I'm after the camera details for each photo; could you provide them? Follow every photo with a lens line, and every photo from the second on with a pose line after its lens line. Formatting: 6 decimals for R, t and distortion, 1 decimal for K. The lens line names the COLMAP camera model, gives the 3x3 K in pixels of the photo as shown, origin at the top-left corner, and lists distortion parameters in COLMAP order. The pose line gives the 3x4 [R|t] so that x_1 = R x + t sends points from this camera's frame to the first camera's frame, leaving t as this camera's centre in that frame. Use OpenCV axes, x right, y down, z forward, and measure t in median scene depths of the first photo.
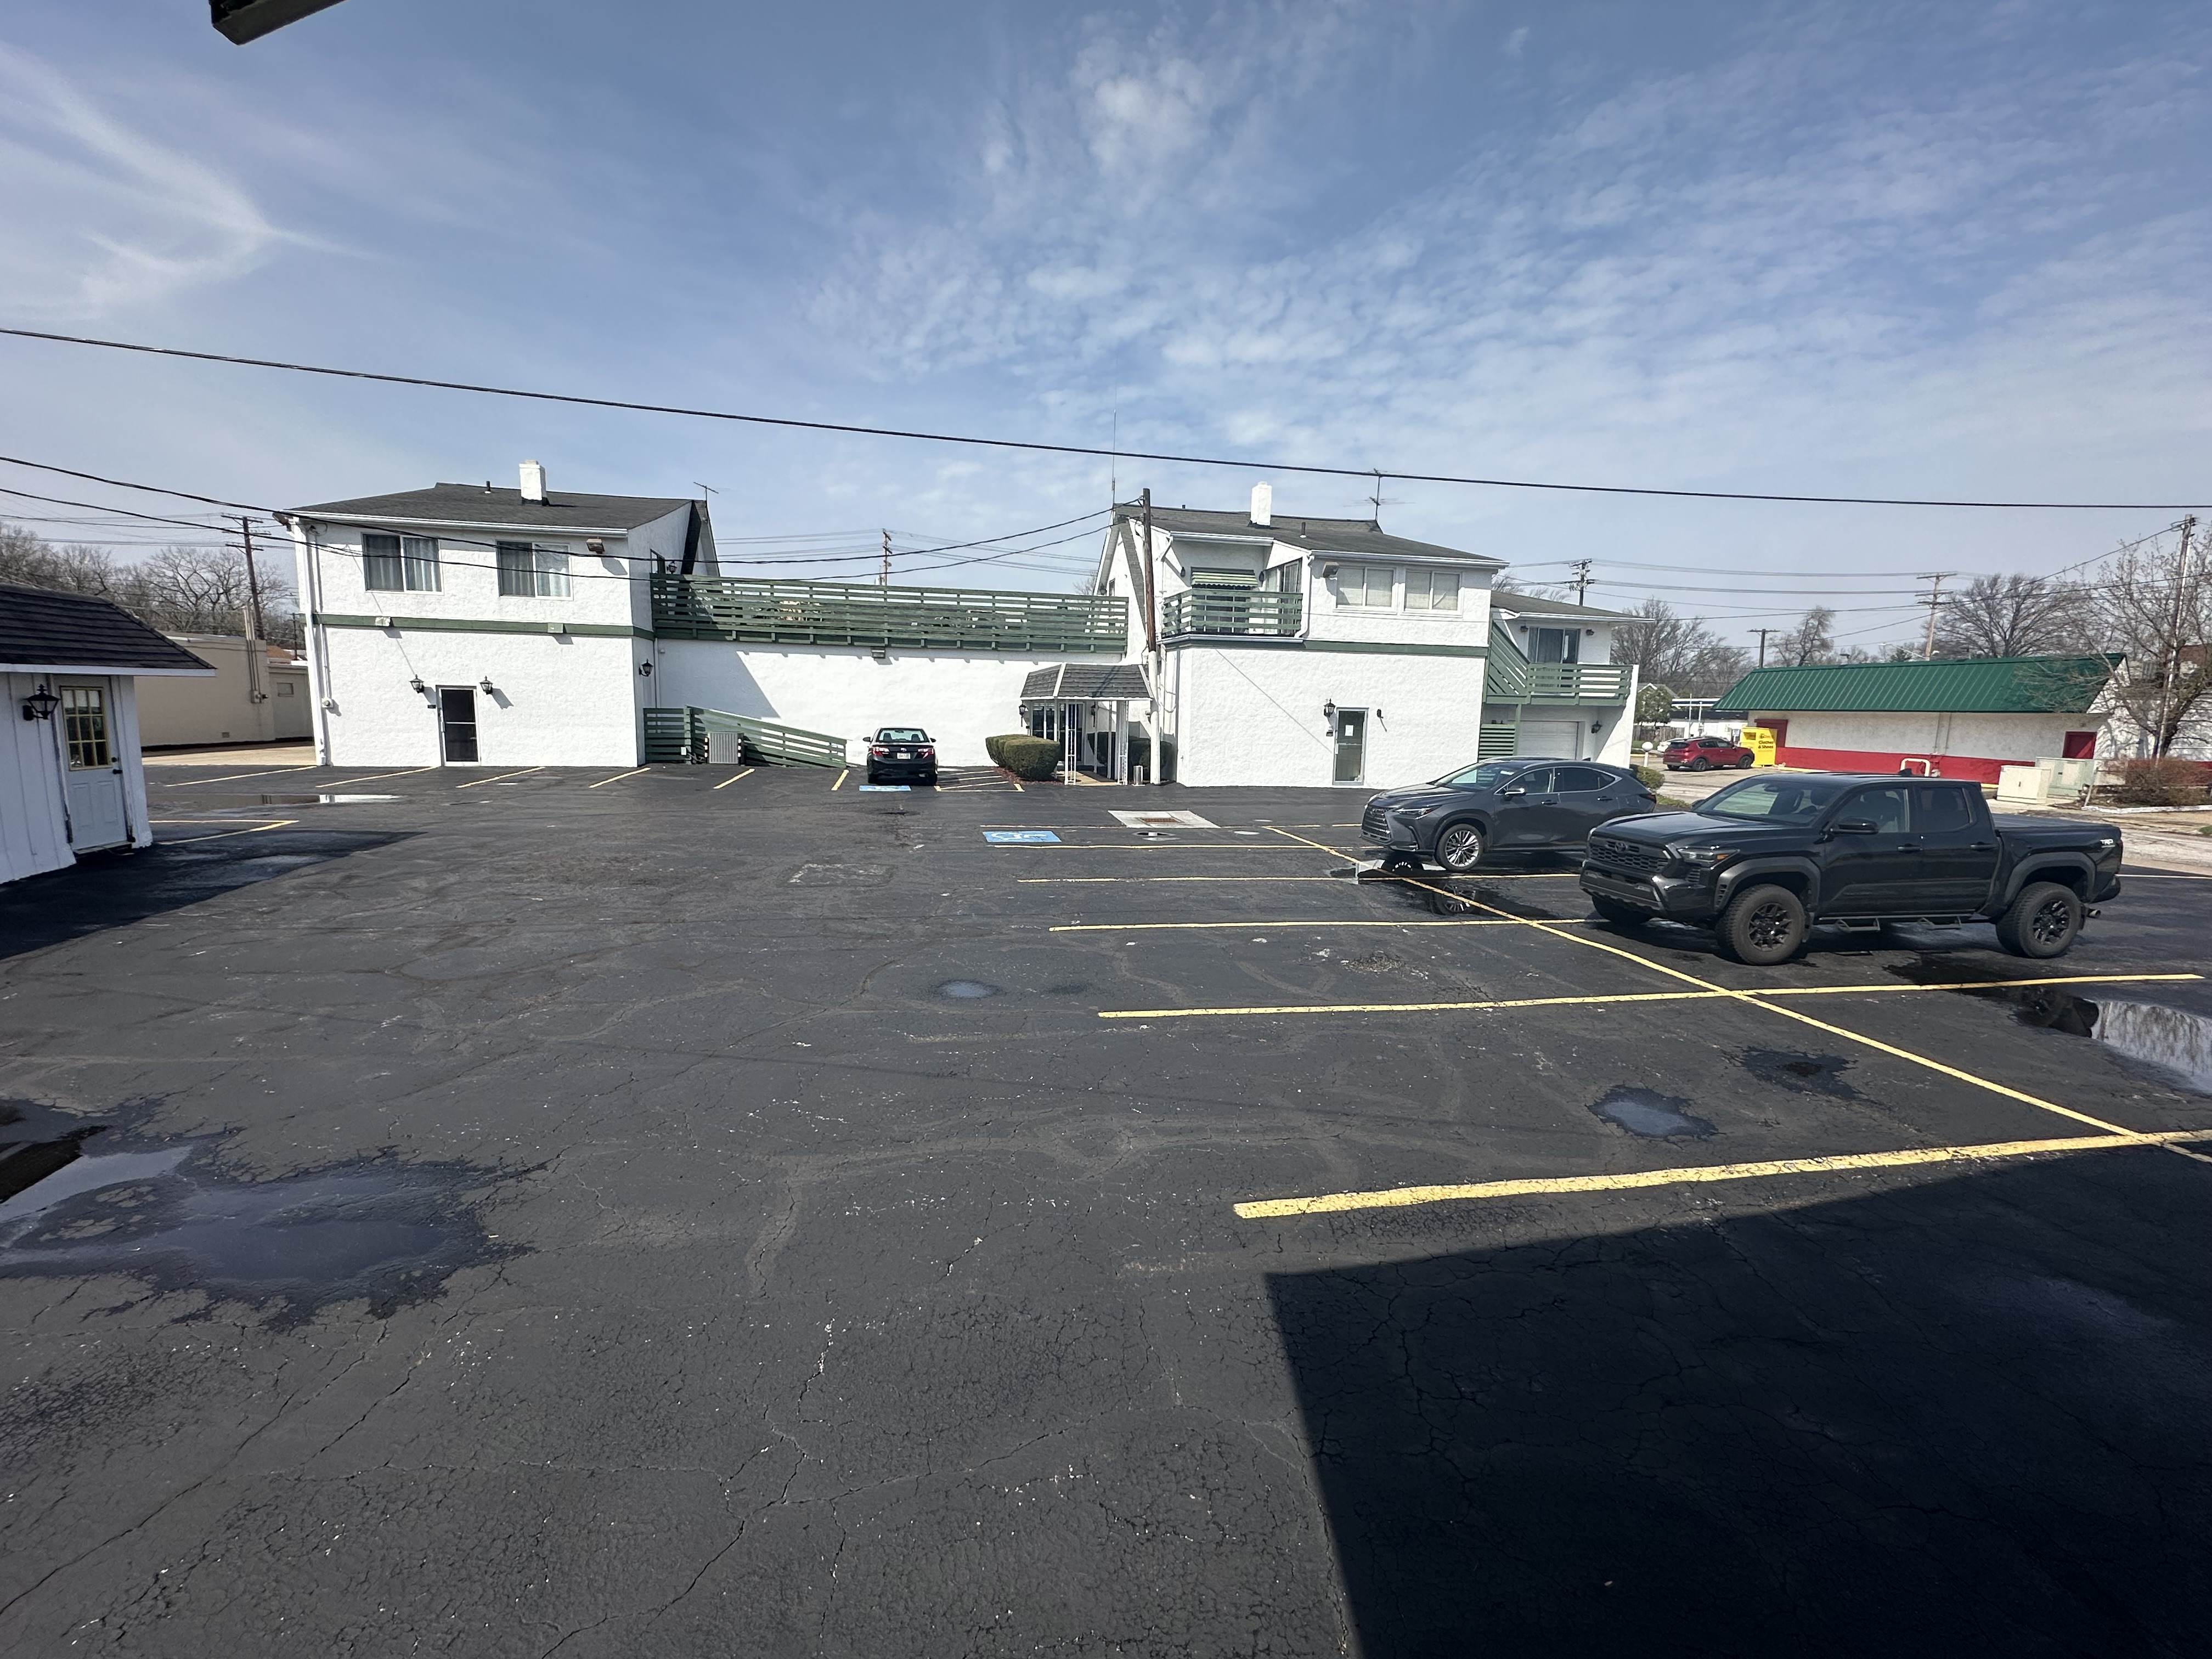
lens RADIAL K [[894.0, 0, 1115.3], [0, 894.0, 835.5], [0, 0, 1]] dist [-0.003200, 0.000542]
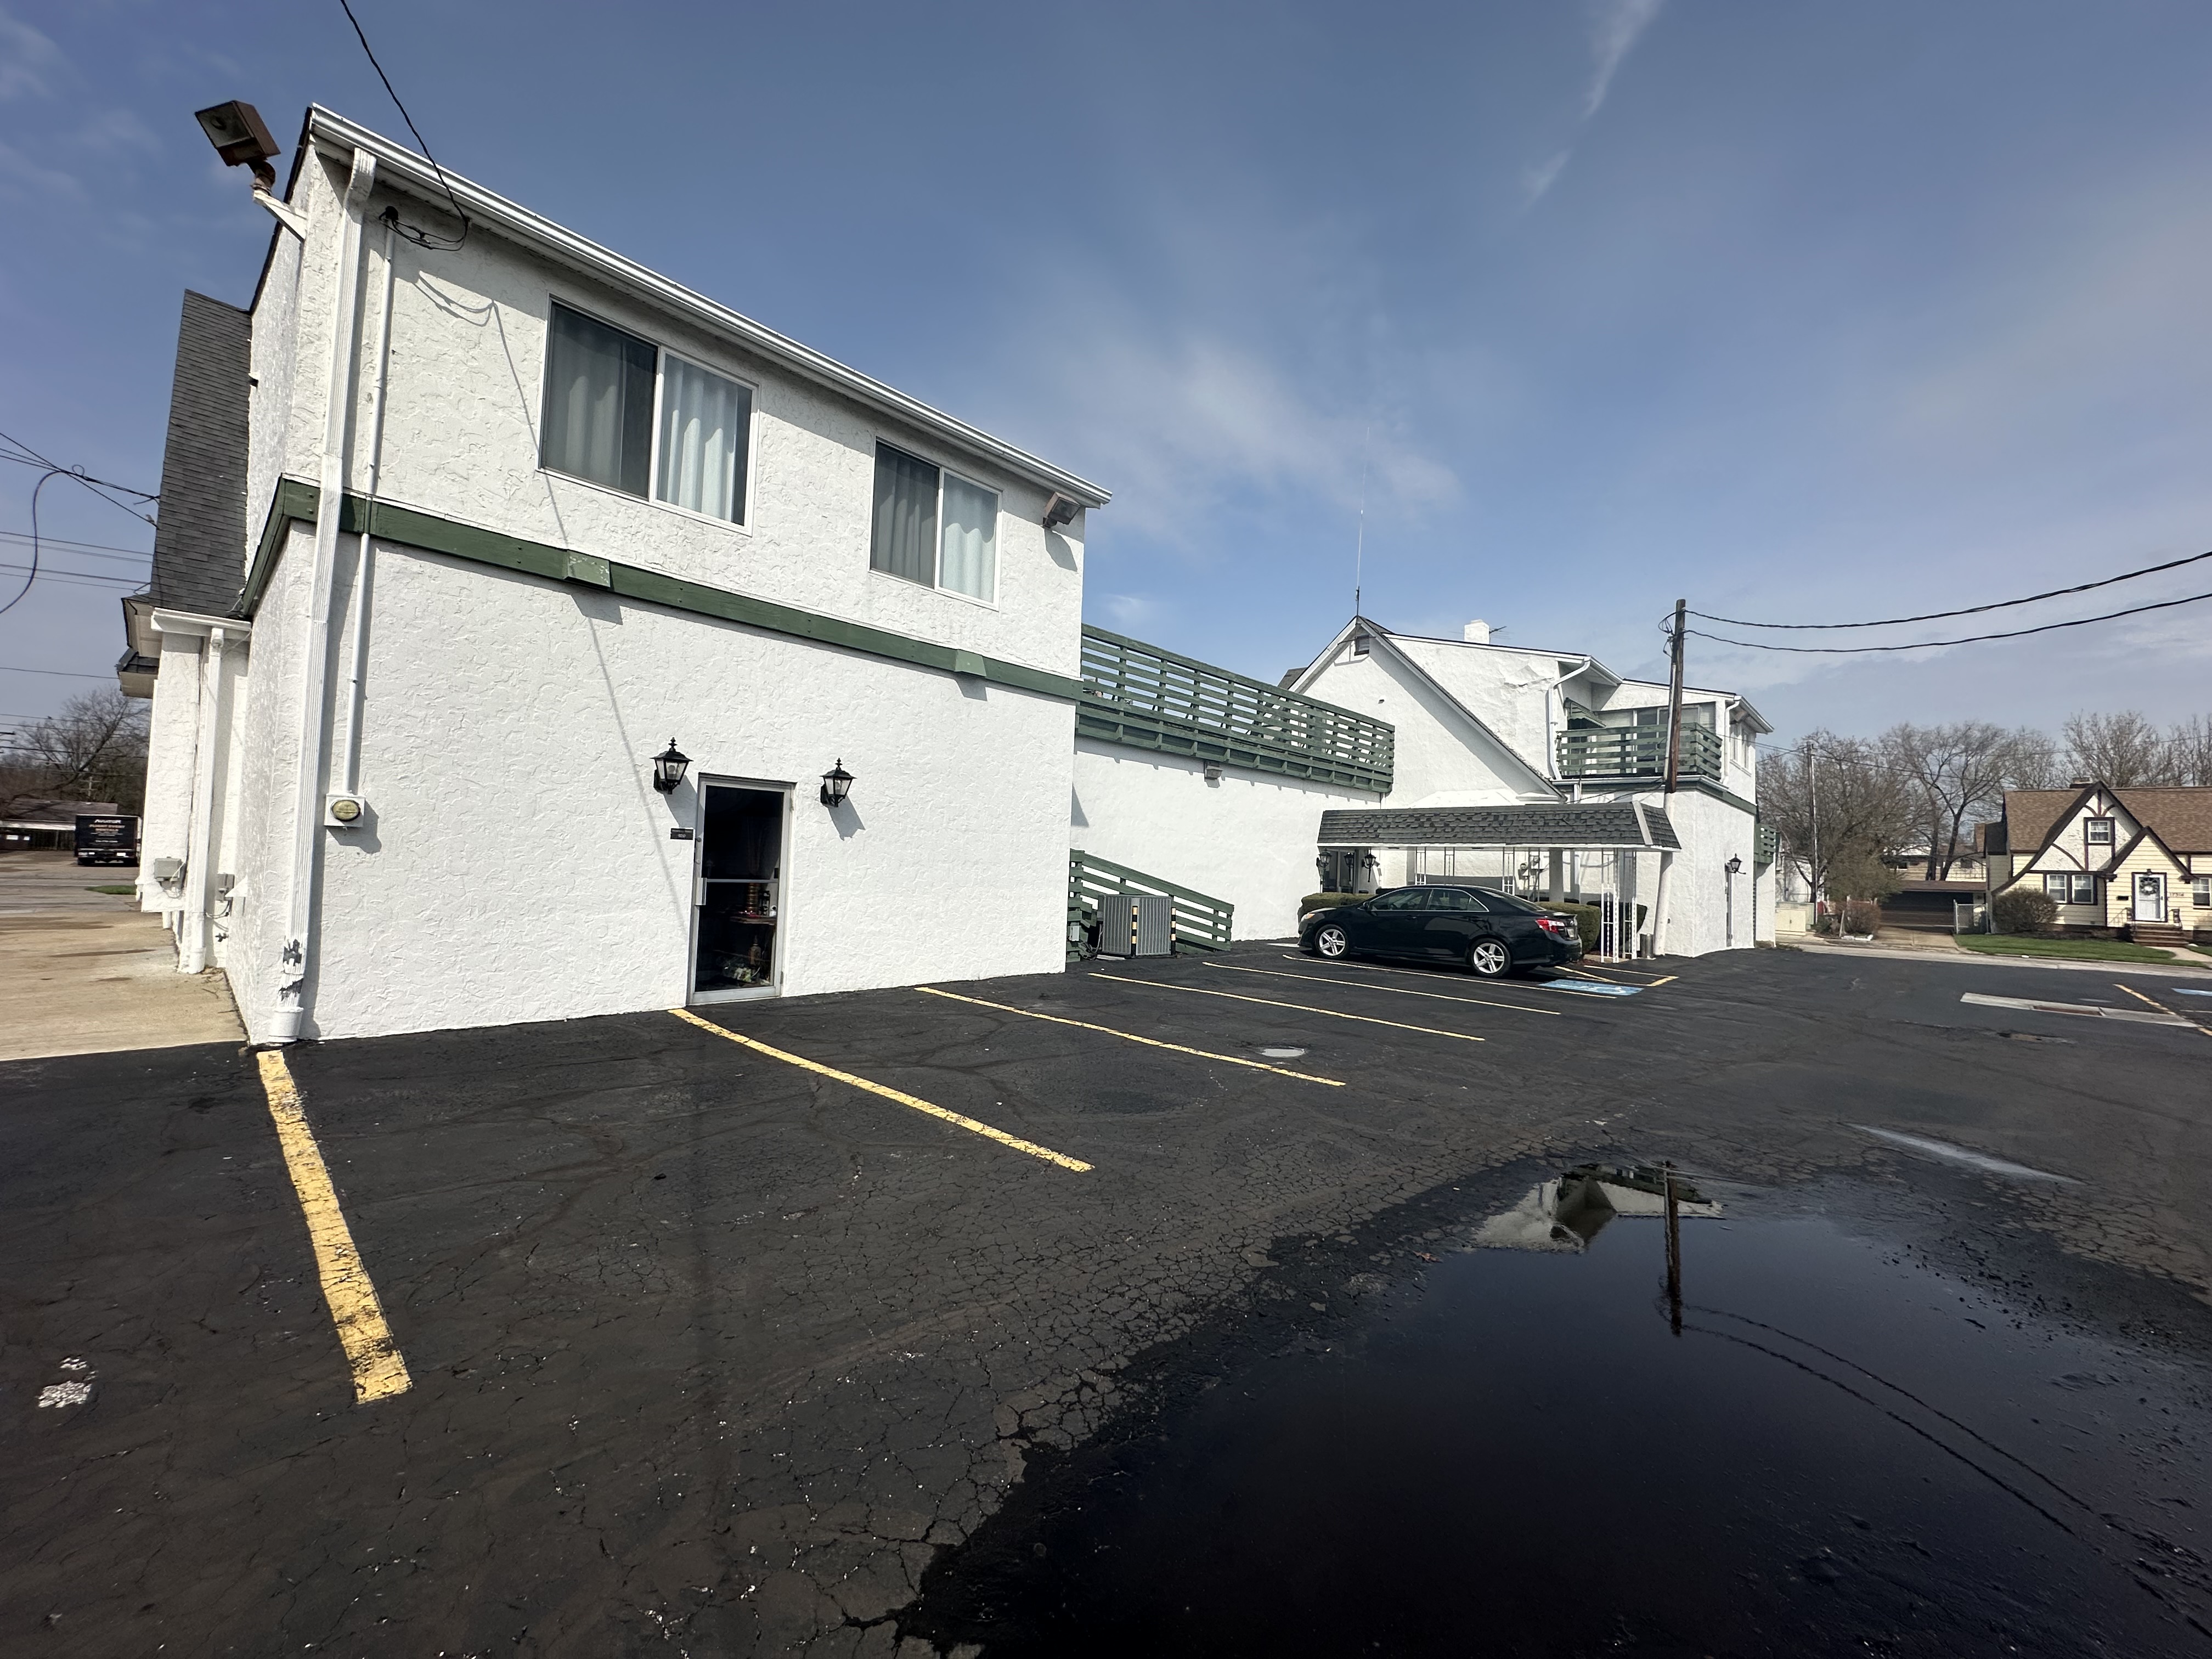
lens RADIAL K [[894.0, 0, 1103.7], [0, 894.0, 841.4], [0, 0, 1]] dist [-0.003200, 0.000542]
pose [[0.810513, 0.018064, 0.585442, -0.835209], [0.083411, 0.985778, -0.145894, -0.077648], [-0.579751, 0.167082, 0.797479, 0.634624]]
